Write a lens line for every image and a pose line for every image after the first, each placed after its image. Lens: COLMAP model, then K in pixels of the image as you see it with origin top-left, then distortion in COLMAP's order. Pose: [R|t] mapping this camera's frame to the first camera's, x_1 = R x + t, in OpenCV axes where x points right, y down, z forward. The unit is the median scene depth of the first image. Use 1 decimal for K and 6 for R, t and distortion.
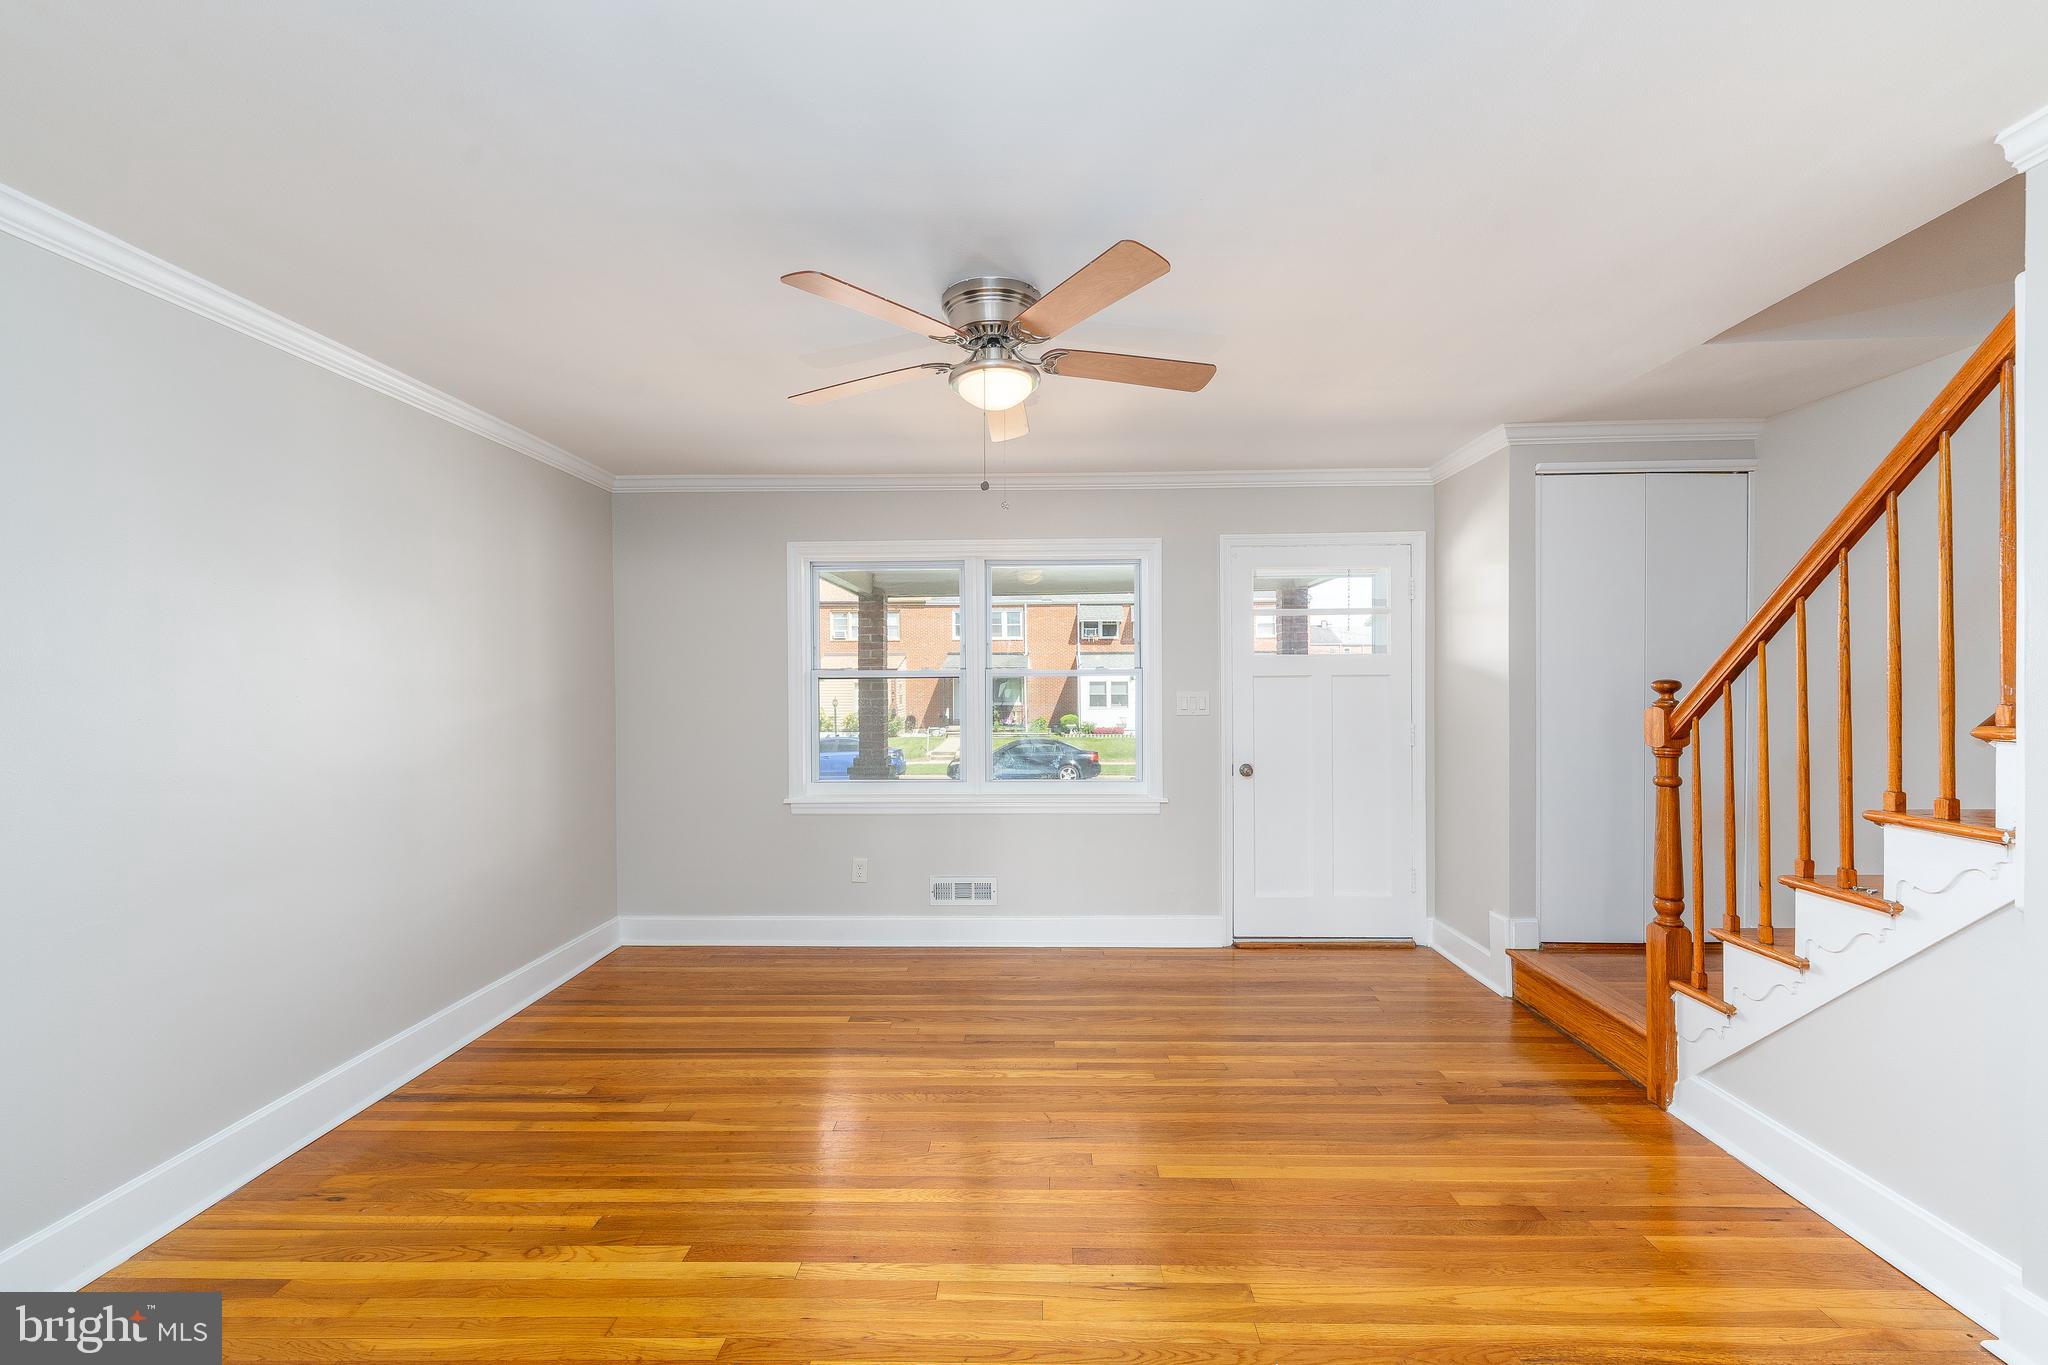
lens RADIAL K [[837.1, 0, 1021.4], [0, 837.1, 685.7], [0, 0, 1]] dist [0.001766, -0.000277]
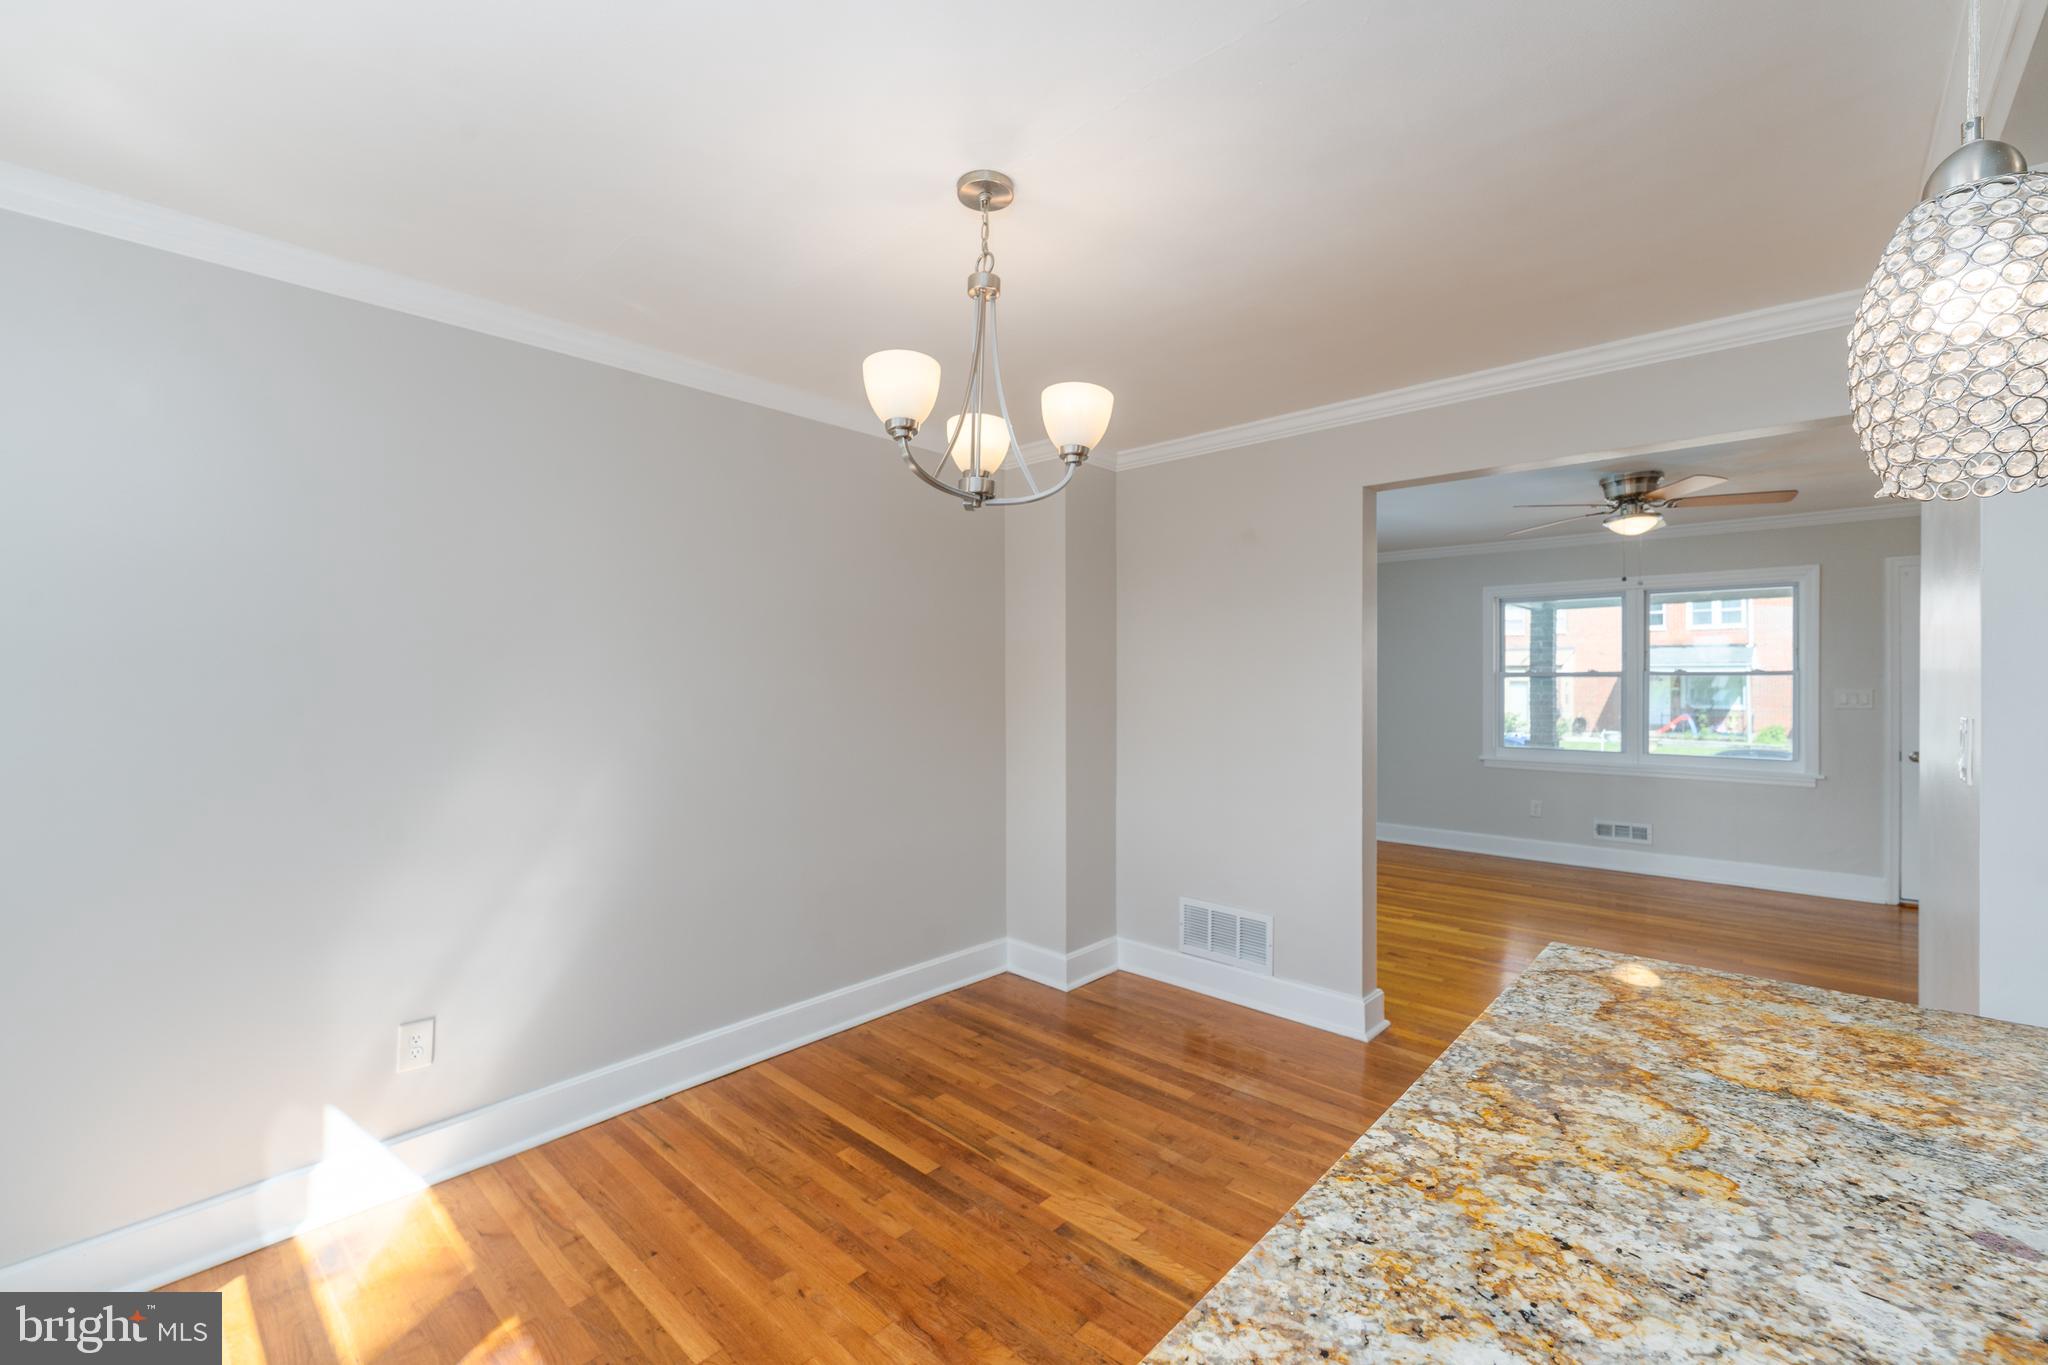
lens RADIAL K [[865.4, 0, 1015.1], [0, 865.4, 682.6], [0, 0, 1]] dist [0.001011, -0.000396]
pose [[0.758159, 0.007618, -0.652026, 0.147535], [-0.007366, 0.999968, 0.003119, 0.002840], [0.652029, 0.002438, 0.758190, -1.077041]]
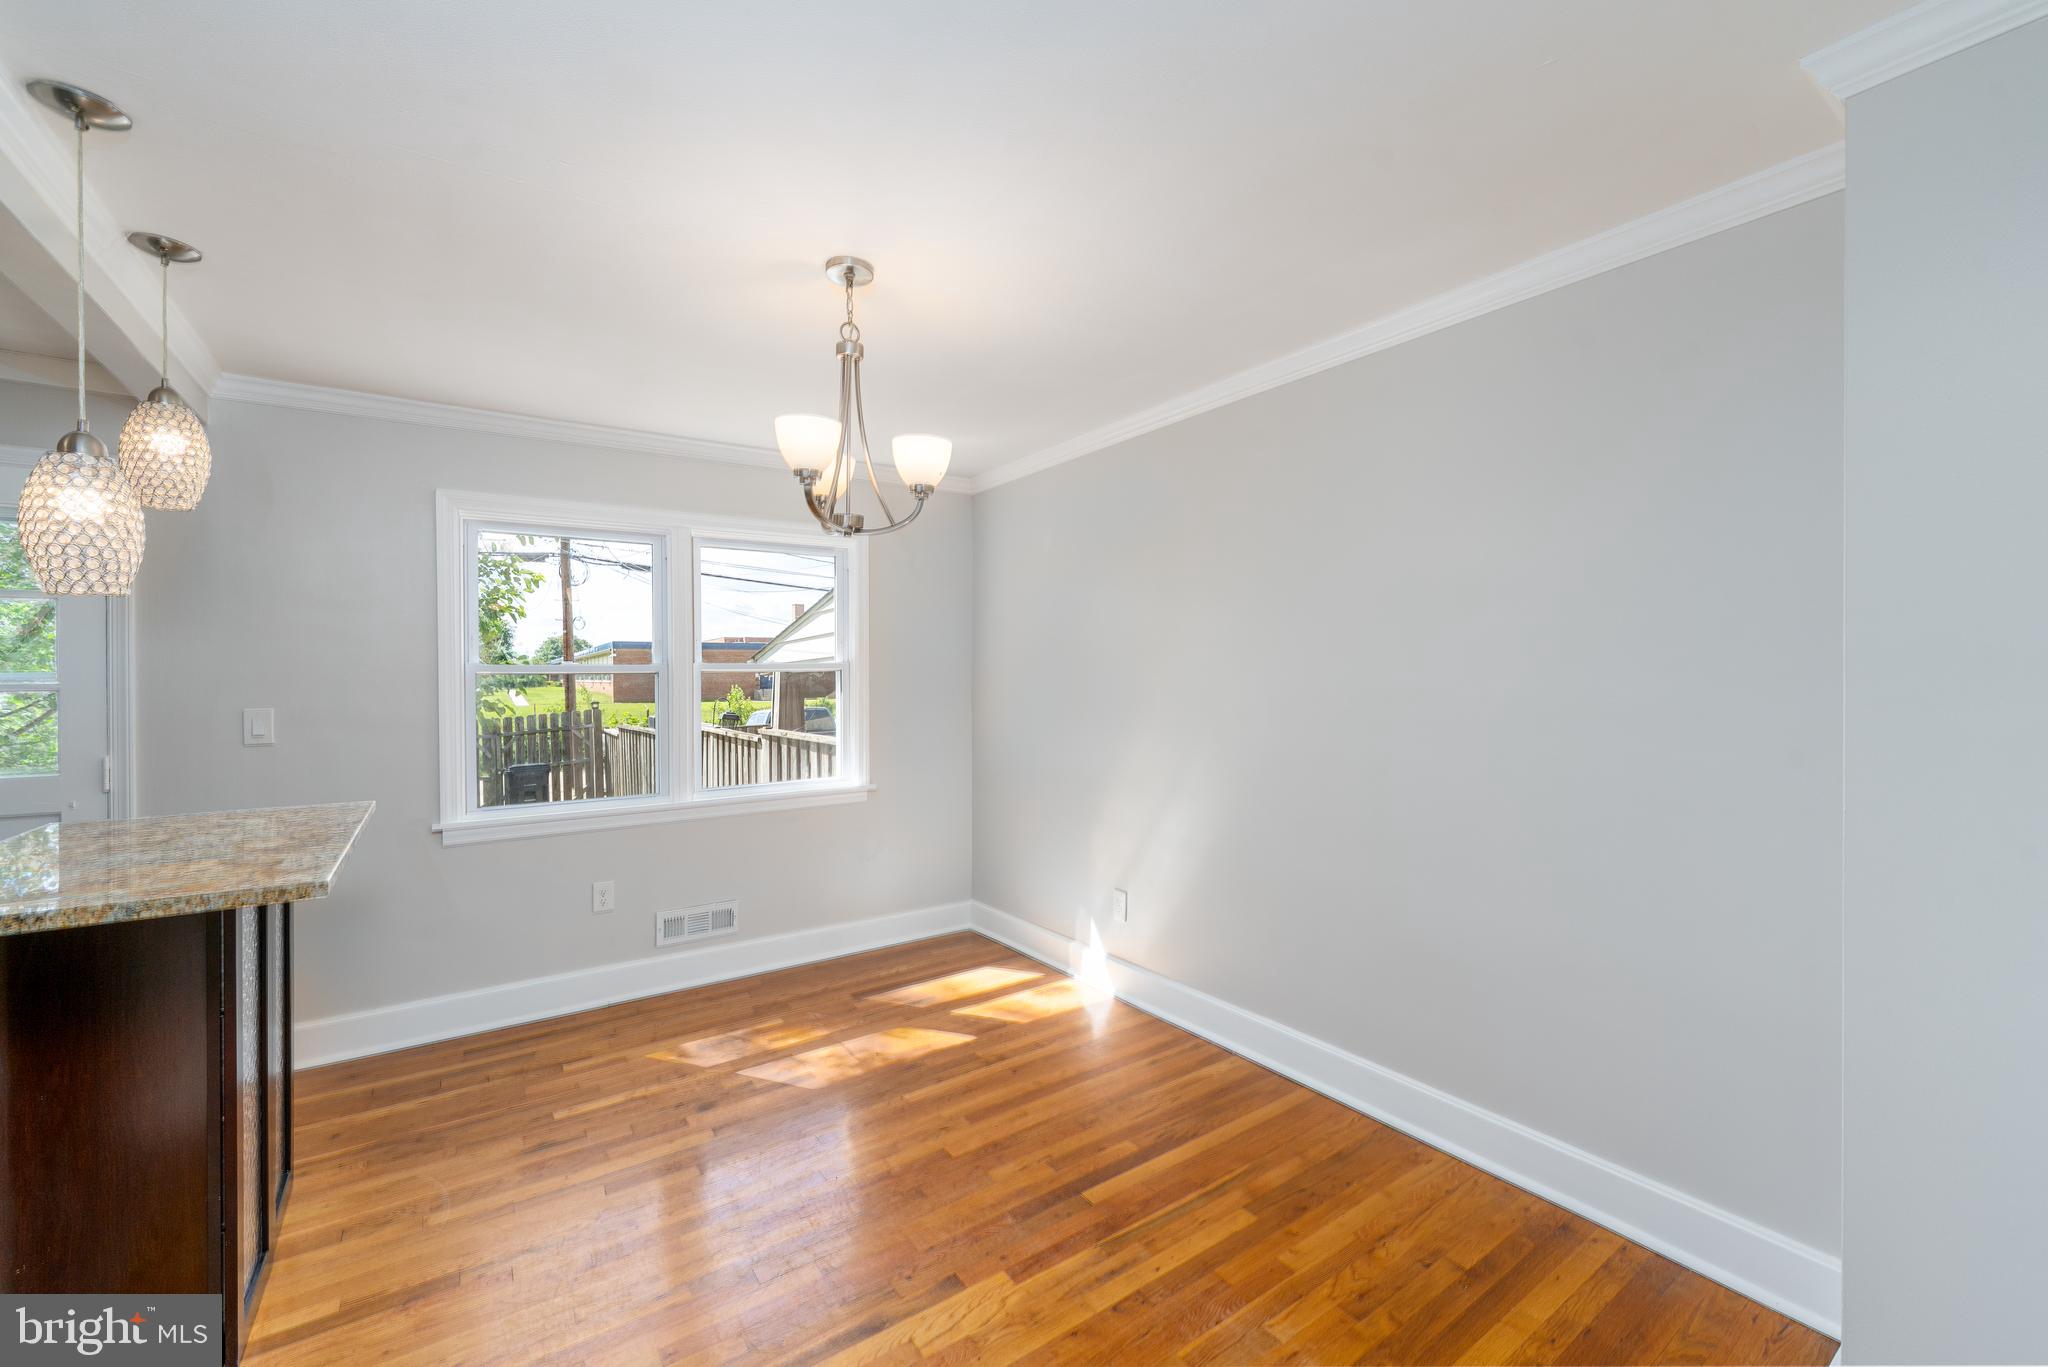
lens RADIAL K [[841.0, 0, 1027.2], [0, 841.0, 675.2], [0, 0, 1]] dist [-0.002525, -0.000166]
pose [[-0.806776, 0.010671, -0.590761, 0.030897], [0.006269, 0.999935, 0.009501, -0.000232], [0.590824, 0.003962, -0.806790, 0.065966]]
